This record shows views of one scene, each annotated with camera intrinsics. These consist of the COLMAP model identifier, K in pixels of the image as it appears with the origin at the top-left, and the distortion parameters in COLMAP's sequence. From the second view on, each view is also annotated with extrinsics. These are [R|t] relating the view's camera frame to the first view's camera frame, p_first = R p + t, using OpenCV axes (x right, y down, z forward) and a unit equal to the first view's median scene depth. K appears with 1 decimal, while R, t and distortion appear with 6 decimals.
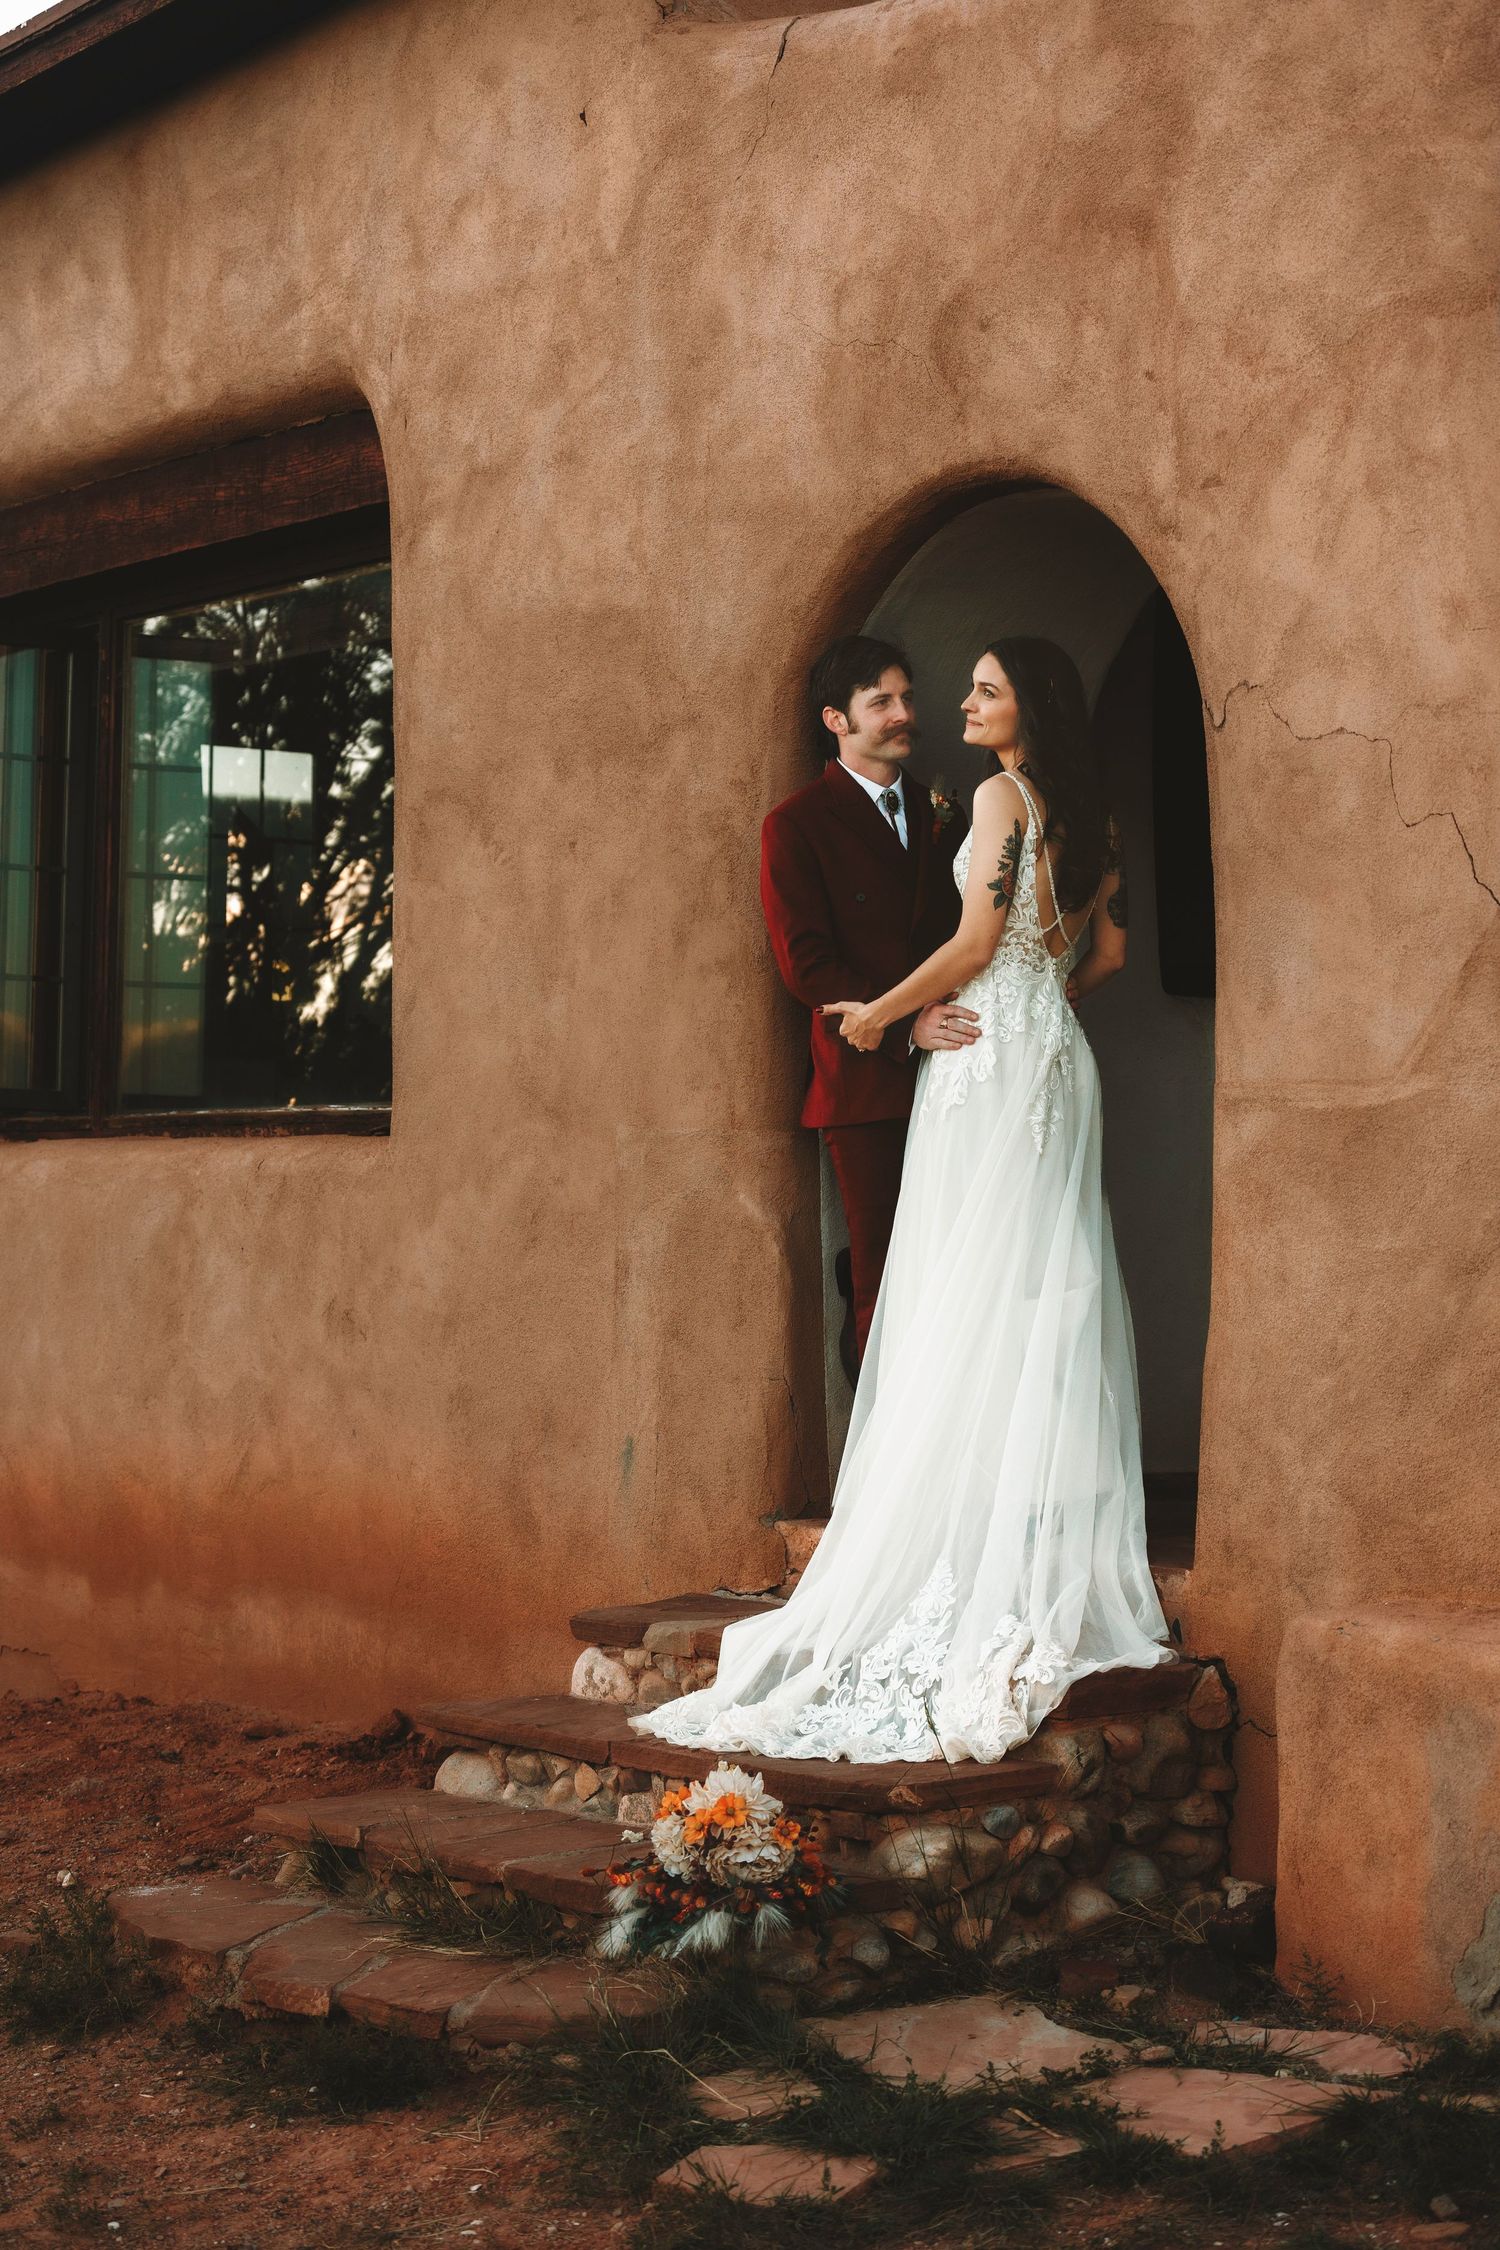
lens RADIAL K [[4658.3, 0, 750.0], [0, 4658.3, 1125.9], [0, 0, 1]] dist [-0.118076, 0.000000]
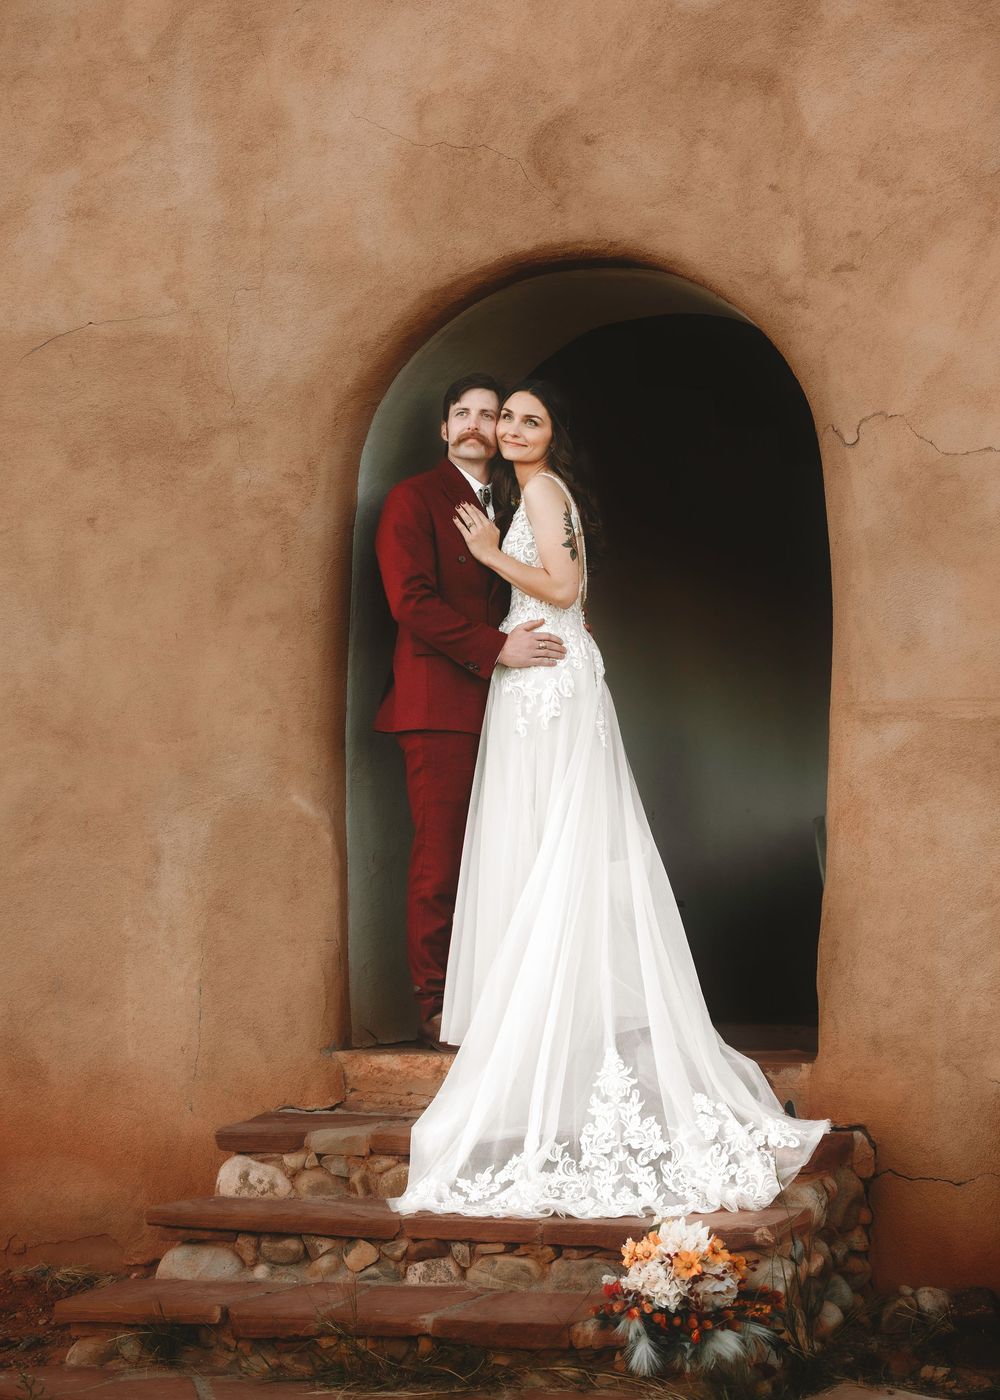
lens RADIAL K [[3012.3, 0, 499.9], [0, 3012.3, 695.9], [0, 0, 1]] dist [-0.018834, 0.000000]
pose [[0.816774, 0.043792, 0.575293, -0.455644], [-0.004130, 0.997534, -0.070070, 0.047404], [-0.576943, 0.054855, 0.814940, 0.310847]]
